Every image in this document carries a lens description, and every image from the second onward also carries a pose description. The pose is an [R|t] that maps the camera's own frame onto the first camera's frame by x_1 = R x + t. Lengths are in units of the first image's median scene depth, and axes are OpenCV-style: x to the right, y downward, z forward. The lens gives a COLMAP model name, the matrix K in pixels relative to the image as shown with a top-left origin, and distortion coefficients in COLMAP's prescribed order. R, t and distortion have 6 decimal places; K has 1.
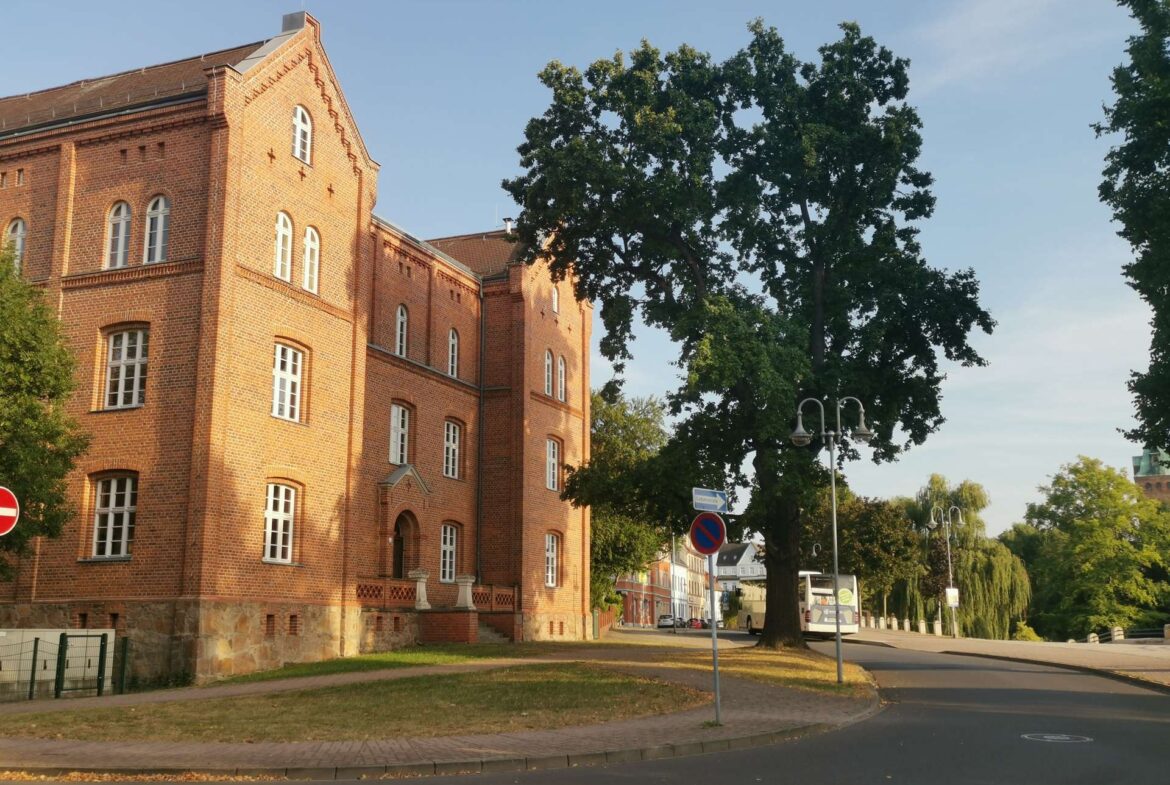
lens RADIAL K [[1032.4, 0, 585.0], [0, 1032.4, 392.5], [0, 0, 1]] dist [-0.004191, 0.000231]
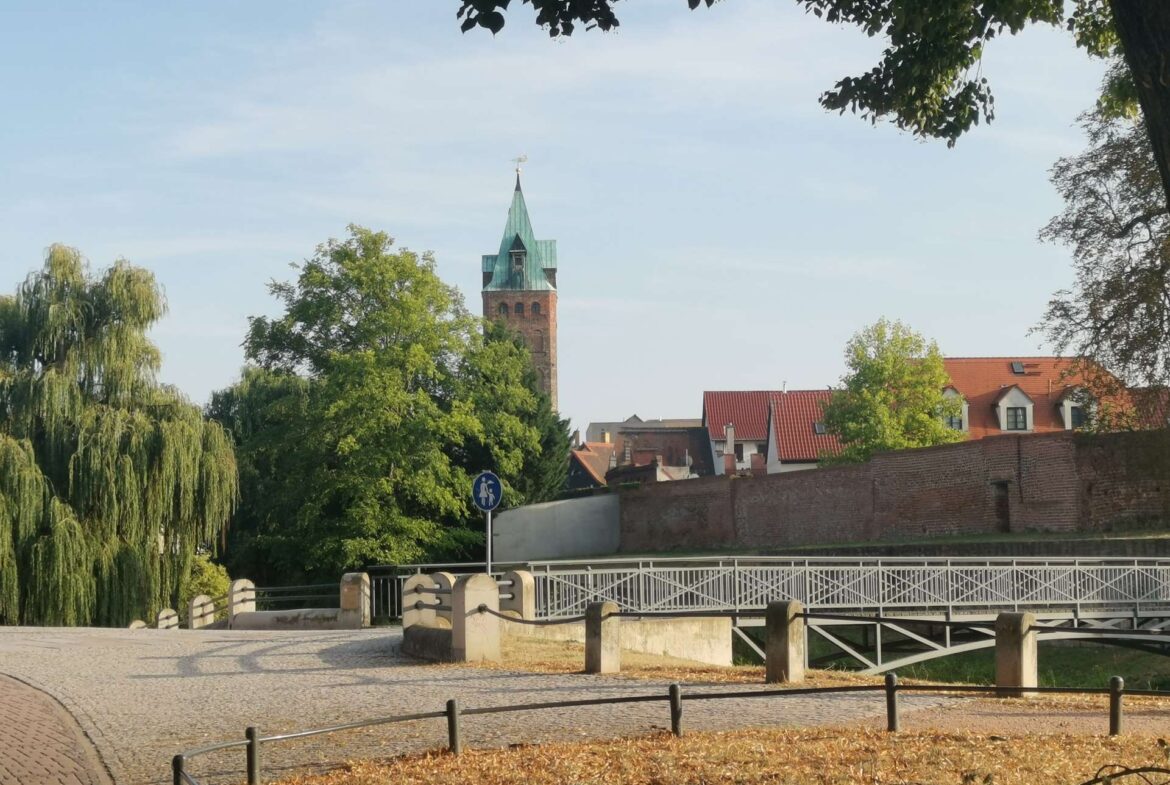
lens RADIAL K [[1032.4, 0, 585.0], [0, 1032.4, 392.5], [0, 0, 1]] dist [-0.004191, 0.000231]
pose [[0.915926, 0.031760, 0.400089, 0.386792], [-0.067441, 0.994869, 0.075417, 0.097330], [-0.395641, -0.096059, 0.913368, 0.490711]]
